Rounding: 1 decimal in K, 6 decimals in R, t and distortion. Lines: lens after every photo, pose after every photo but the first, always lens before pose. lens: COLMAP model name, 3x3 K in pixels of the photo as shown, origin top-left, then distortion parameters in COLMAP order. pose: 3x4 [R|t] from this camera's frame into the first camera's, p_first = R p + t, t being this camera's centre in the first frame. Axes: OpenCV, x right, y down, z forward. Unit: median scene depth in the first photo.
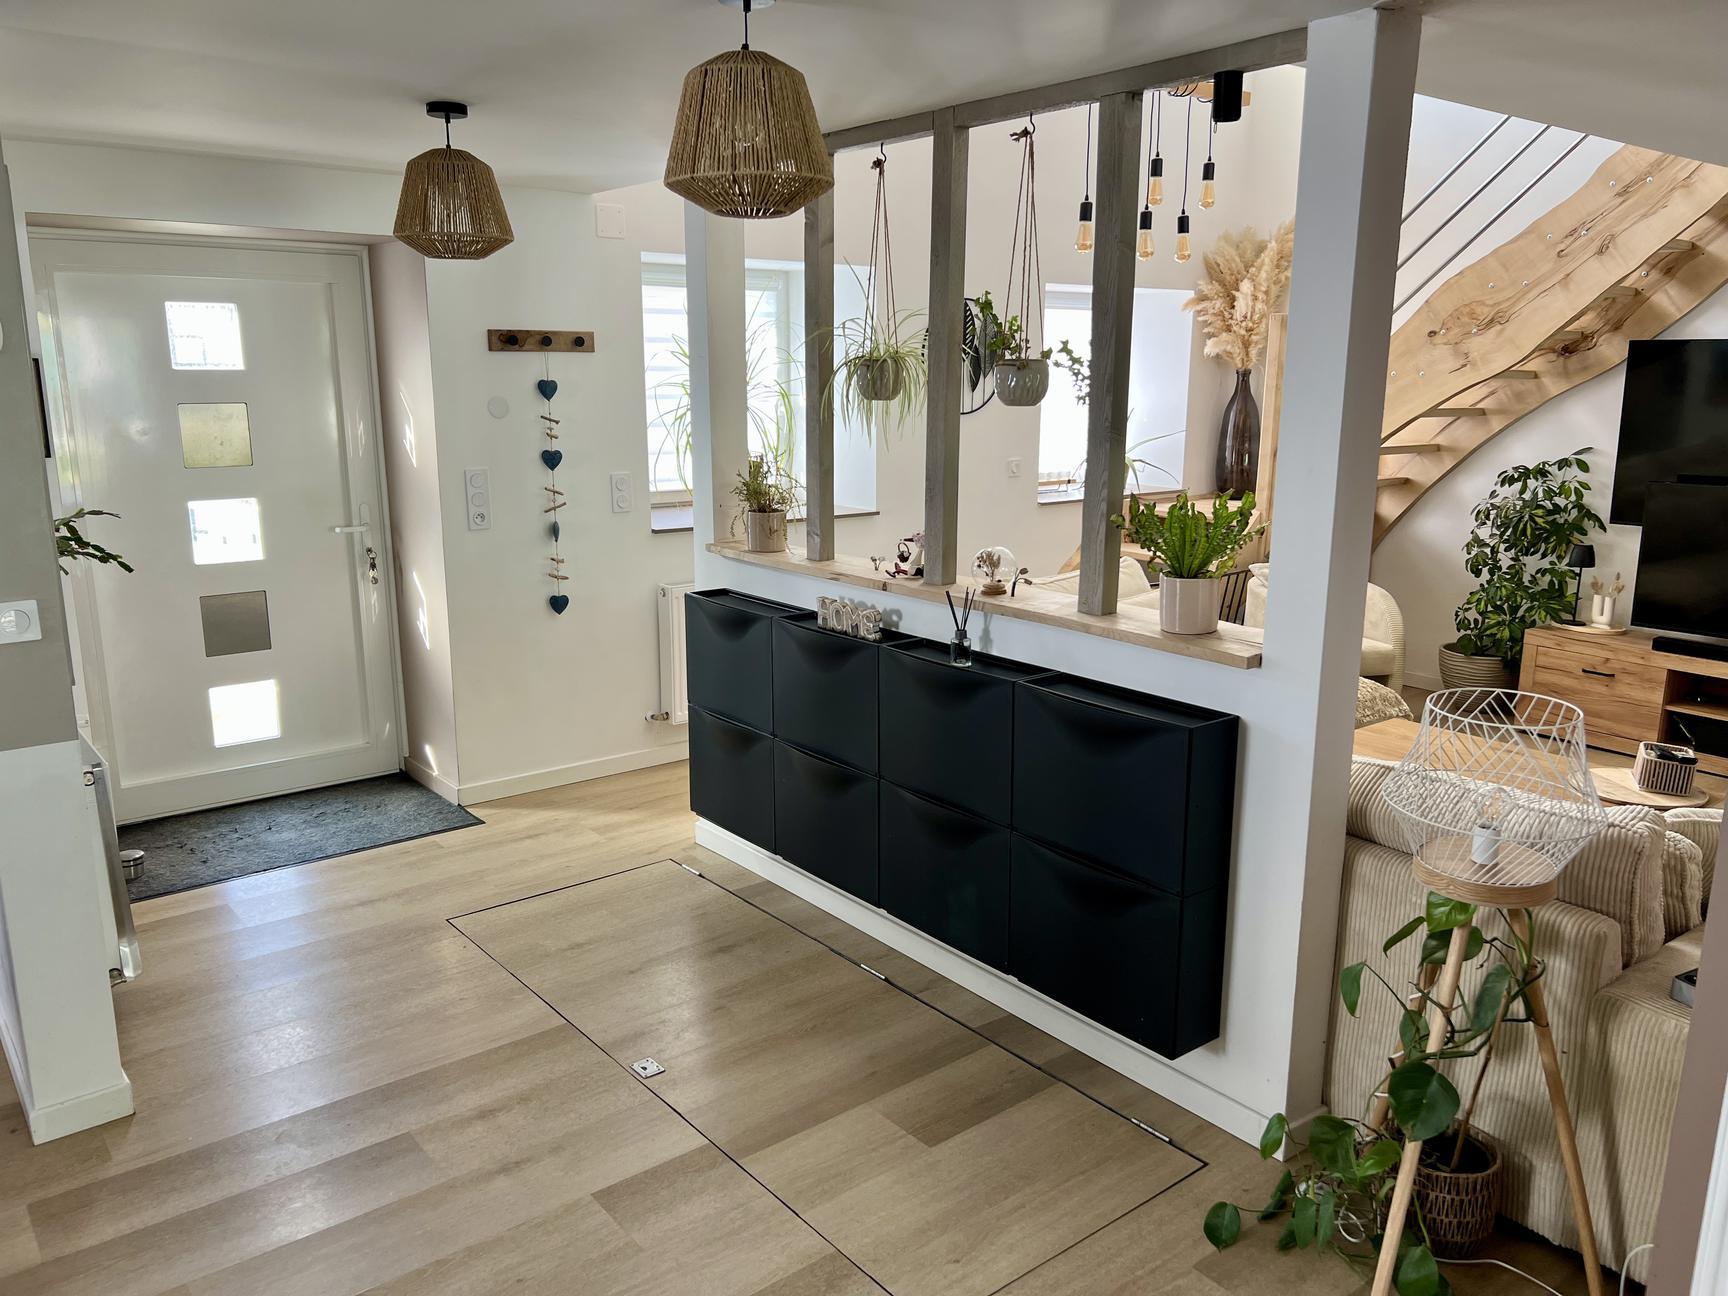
lens RADIAL K [[1314.6, 0, 858.2], [0, 1314.6, 658.4], [0, 0, 1]] dist [0.020261, -0.024689]
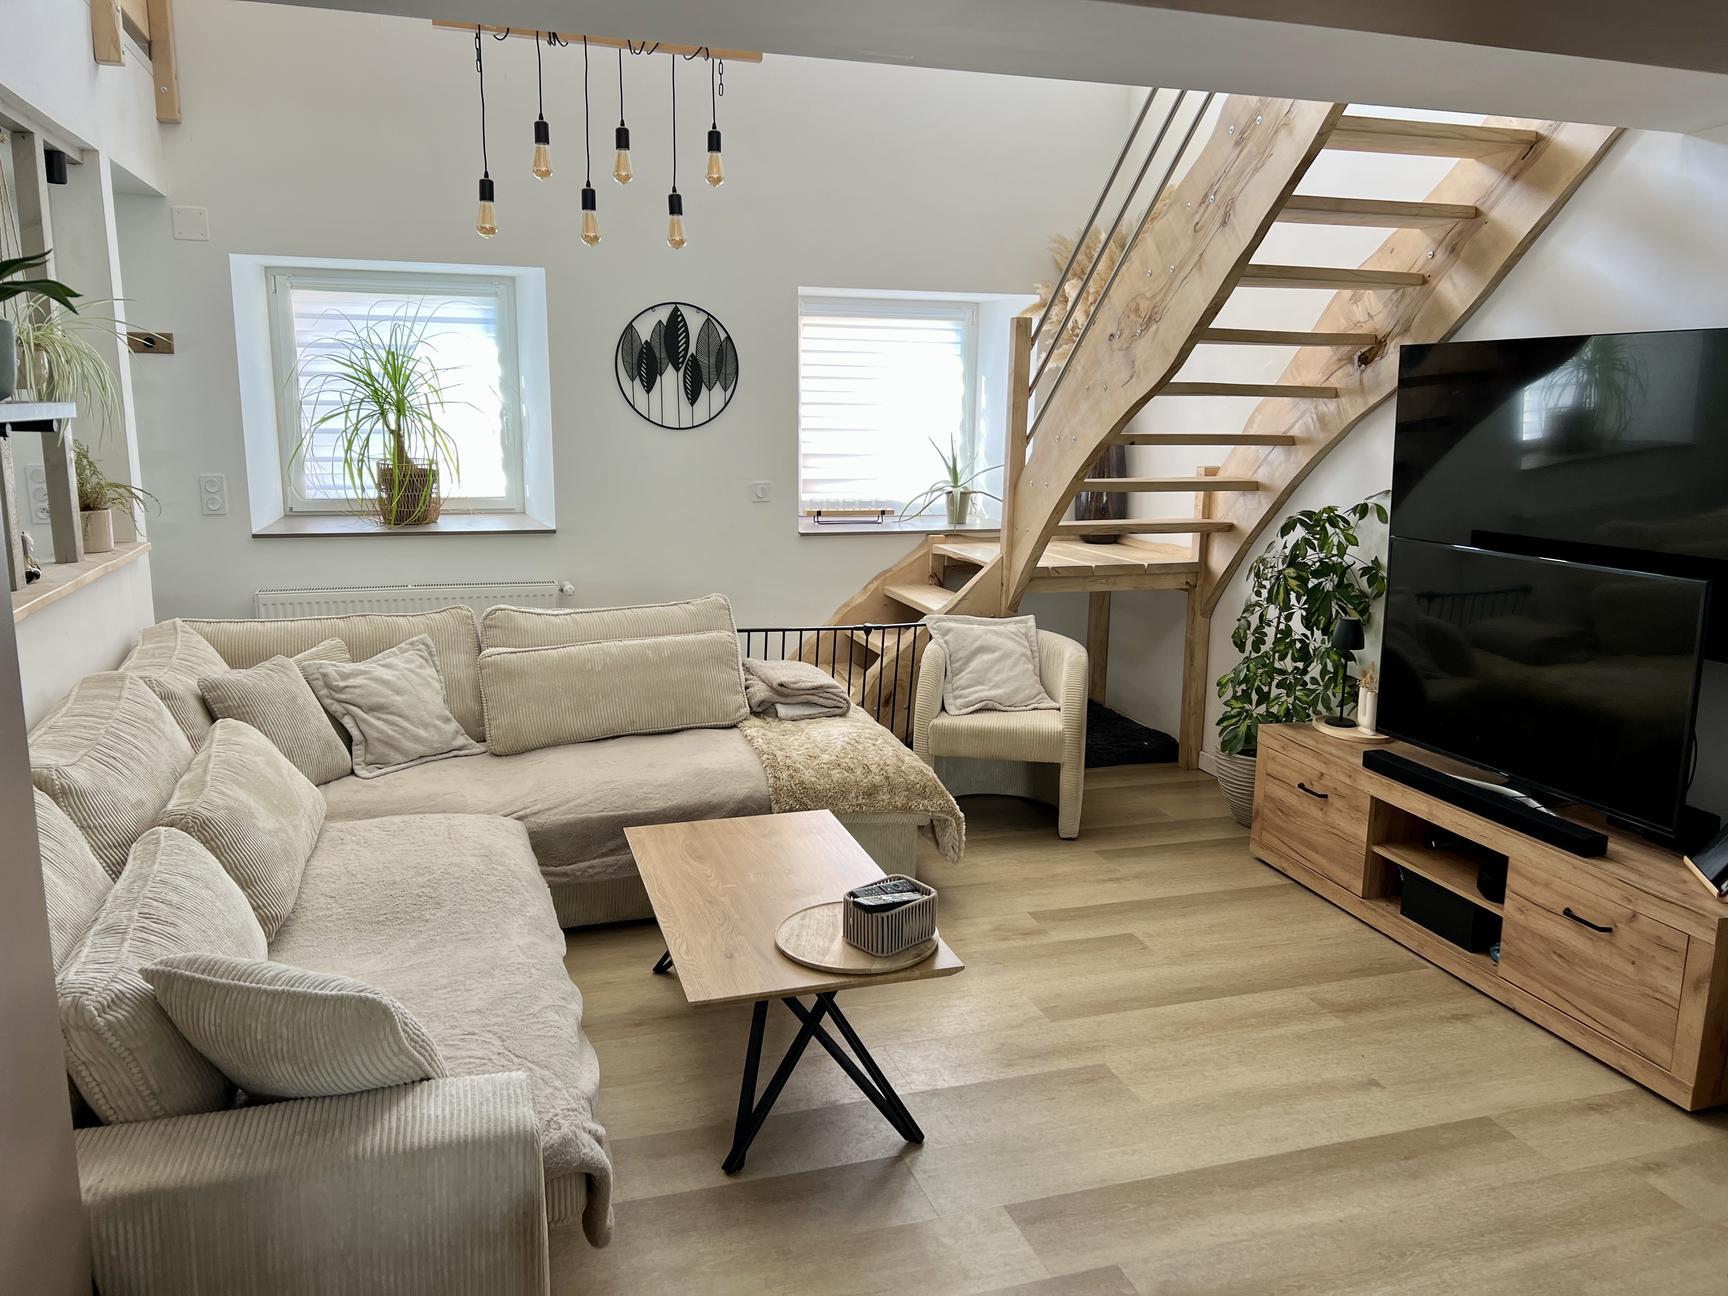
lens RADIAL K [[1314.6, 0, 879.0], [0, 1314.6, 662.6], [0, 0, 1]] dist [0.020261, -0.024689]
pose [[0.932645, 0.082718, -0.351186, 0.594241], [-0.090265, 0.995904, -0.005144, -0.035541], [0.349322, 0.036498, 0.936292, 0.221323]]
